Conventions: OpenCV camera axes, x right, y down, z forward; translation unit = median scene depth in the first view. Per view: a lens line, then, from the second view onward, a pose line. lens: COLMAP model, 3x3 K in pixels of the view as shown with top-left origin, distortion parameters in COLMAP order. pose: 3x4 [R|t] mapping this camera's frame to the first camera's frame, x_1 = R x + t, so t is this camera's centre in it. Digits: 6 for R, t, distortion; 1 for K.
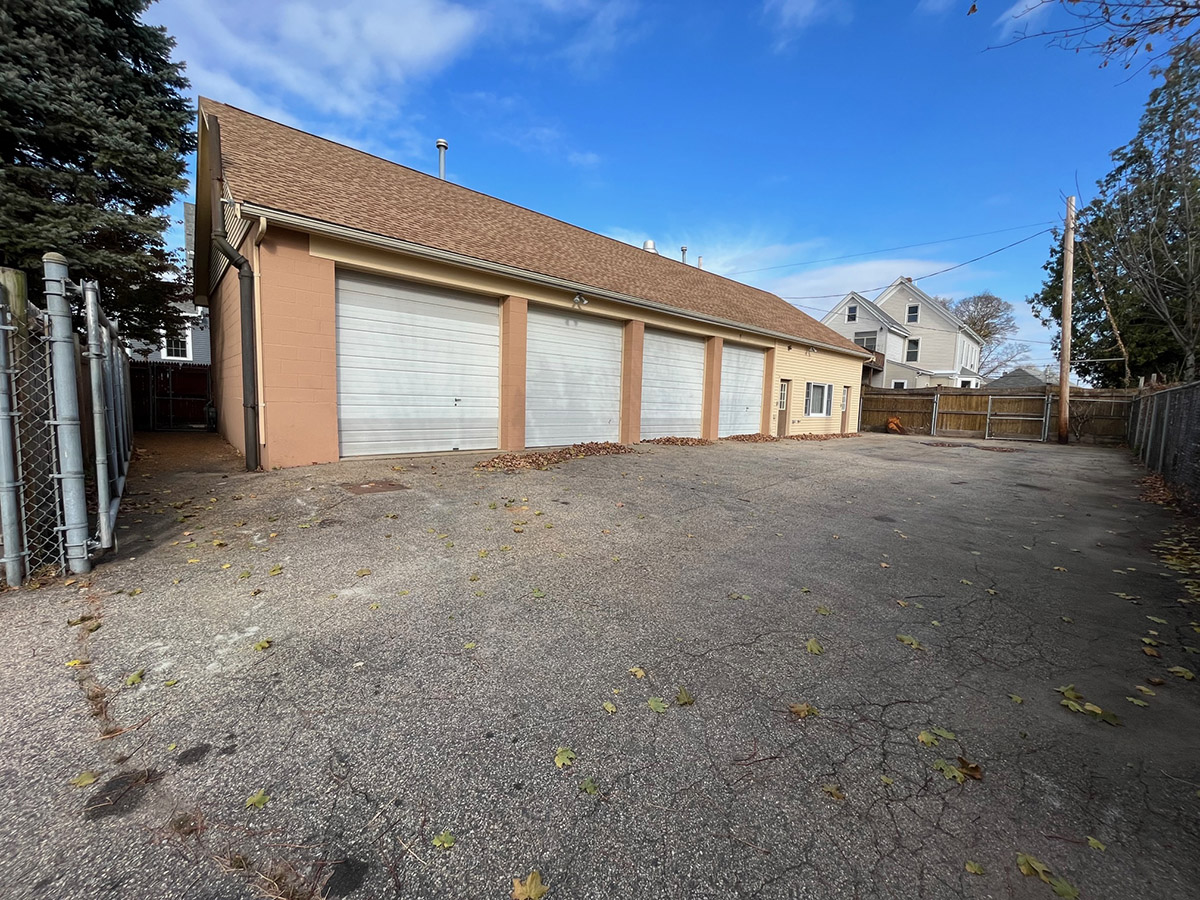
lens RADIAL K [[482.3, 0, 601.1], [0, 482.3, 447.4], [0, 0, 1]] dist [-0.003562, -0.000573]
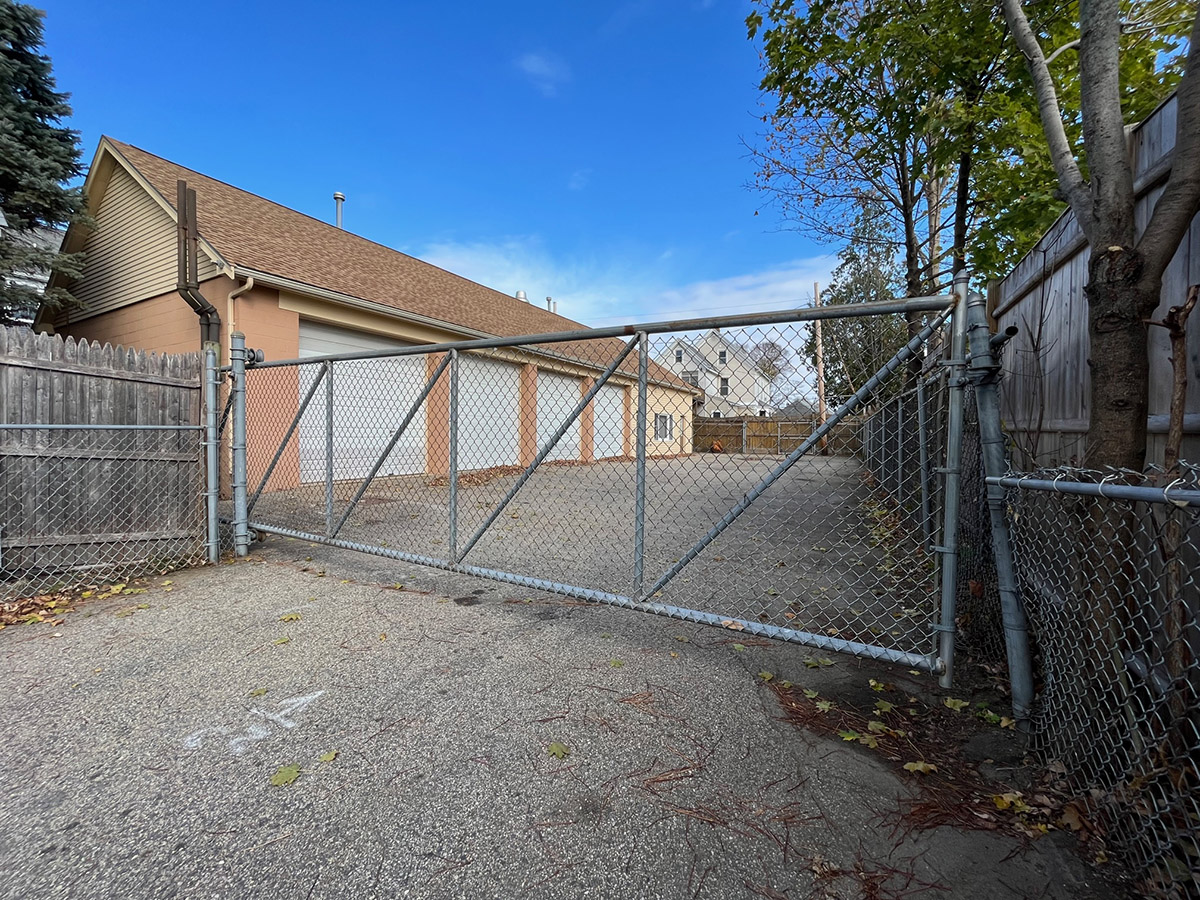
lens RADIAL K [[482.3, 0, 602.3], [0, 482.3, 447.6], [0, 0, 1]] dist [-0.003562, -0.000573]
pose [[0.947341, -0.030324, 0.318788, -0.130946], [0.050435, 0.997211, -0.055020, 0.019378], [-0.316231, 0.068201, 0.946228, -0.163979]]
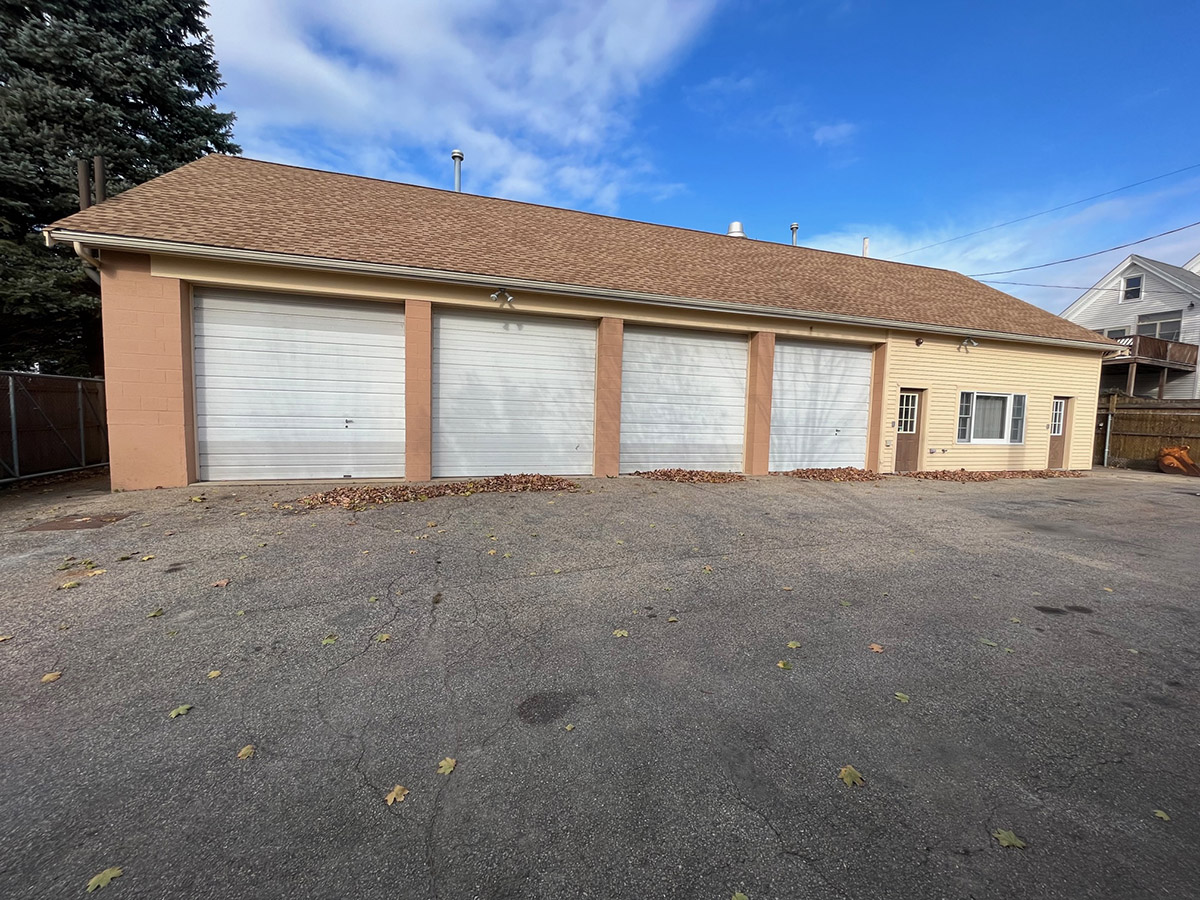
lens RADIAL K [[482.3, 0, 600.0], [0, 482.3, 448.7], [0, 0, 1]] dist [-0.003562, -0.000573]
pose [[0.909223, 0.023499, -0.415645, 0.338341], [-0.037537, 0.998966, -0.025632, -0.029176], [0.414613, 0.038907, 0.909166, 0.263092]]
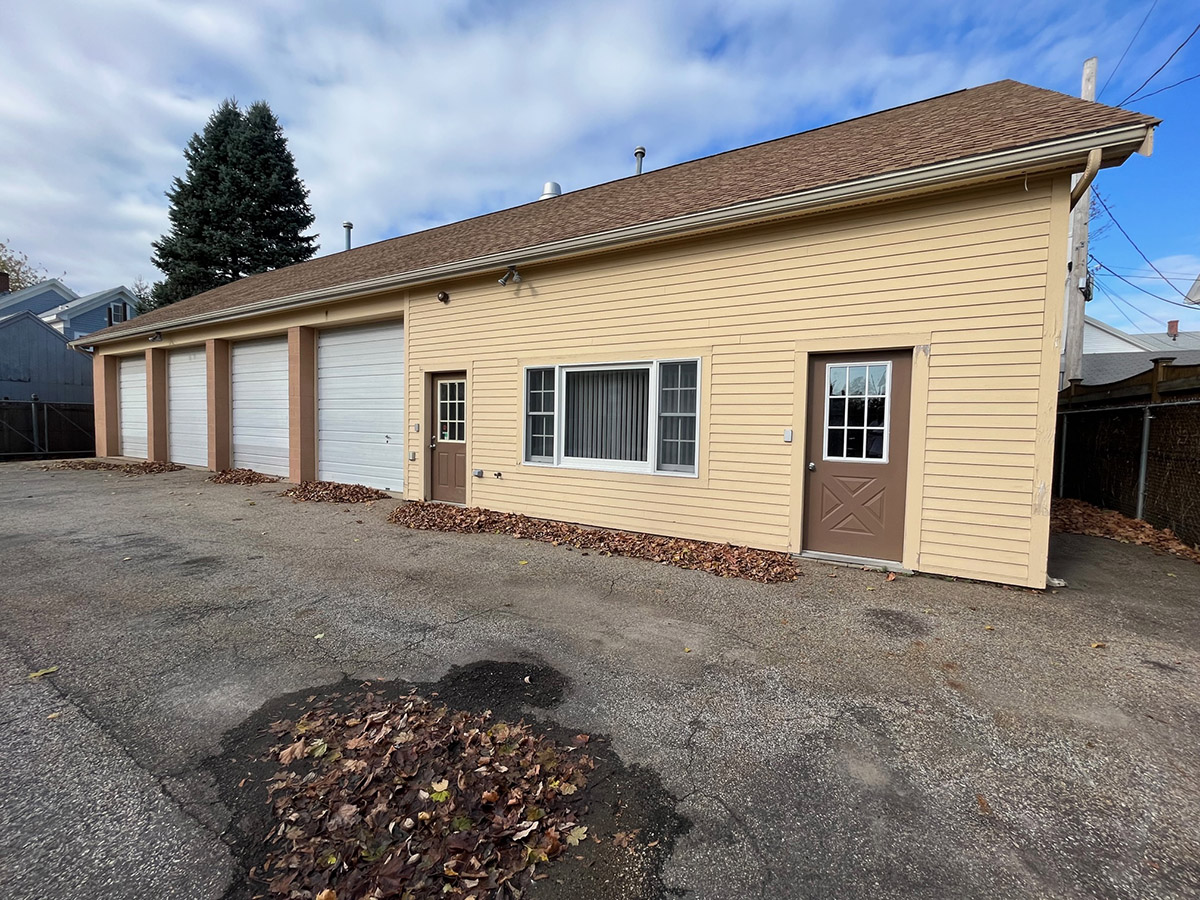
lens RADIAL K [[482.3, 0, 597.8], [0, 482.3, 448.7], [0, 0, 1]] dist [-0.003562, -0.000573]
pose [[0.308560, 0.026207, -0.950844, 1.056798], [-0.099468, 0.995029, -0.004854, -0.107167], [0.945990, 0.096076, 0.309633, 1.268877]]
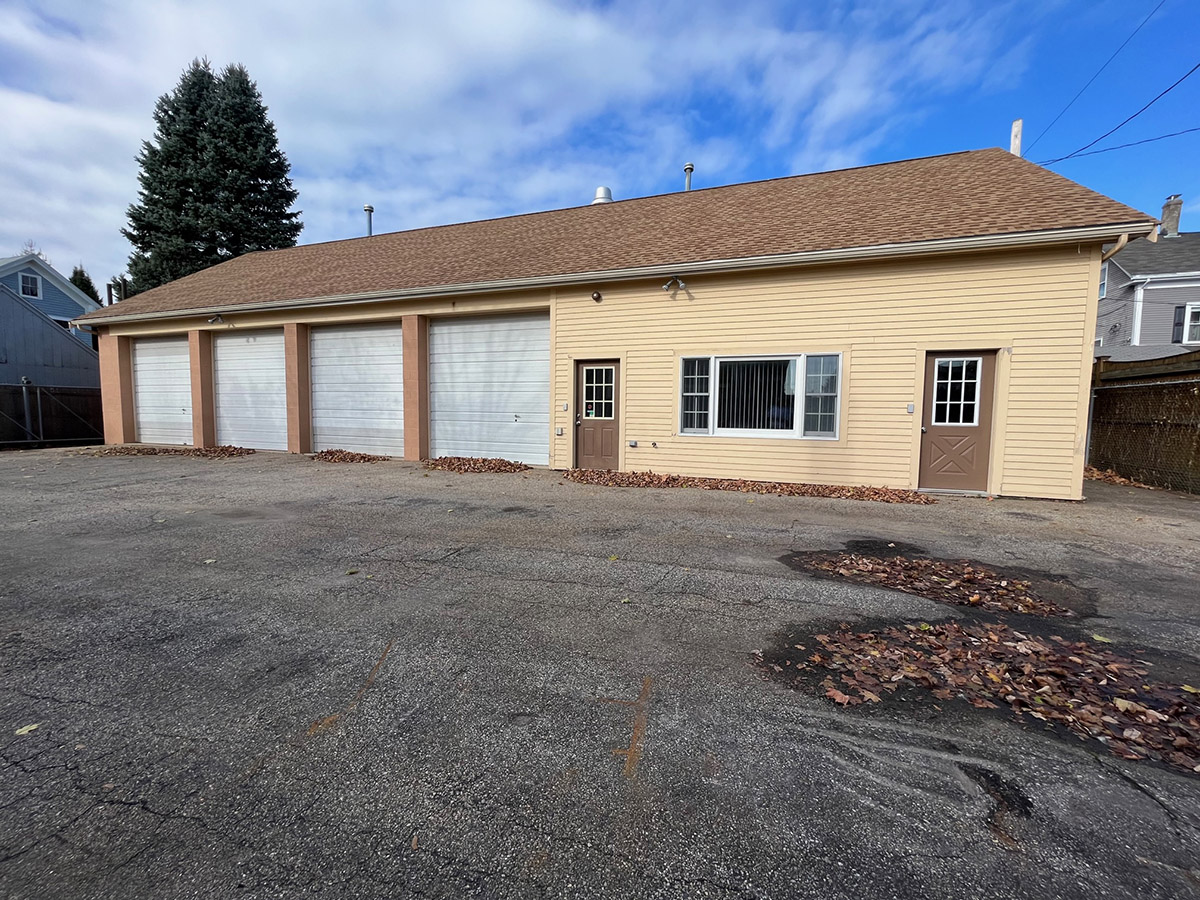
lens RADIAL K [[482.3, 0, 599.9], [0, 482.3, 449.2], [0, 0, 1]] dist [-0.003562, -0.000573]
pose [[0.464159, 0.045758, -0.884569, 1.062747], [-0.082530, 0.996554, 0.008246, -0.065381], [0.881898, 0.069176, 0.466336, 0.978746]]
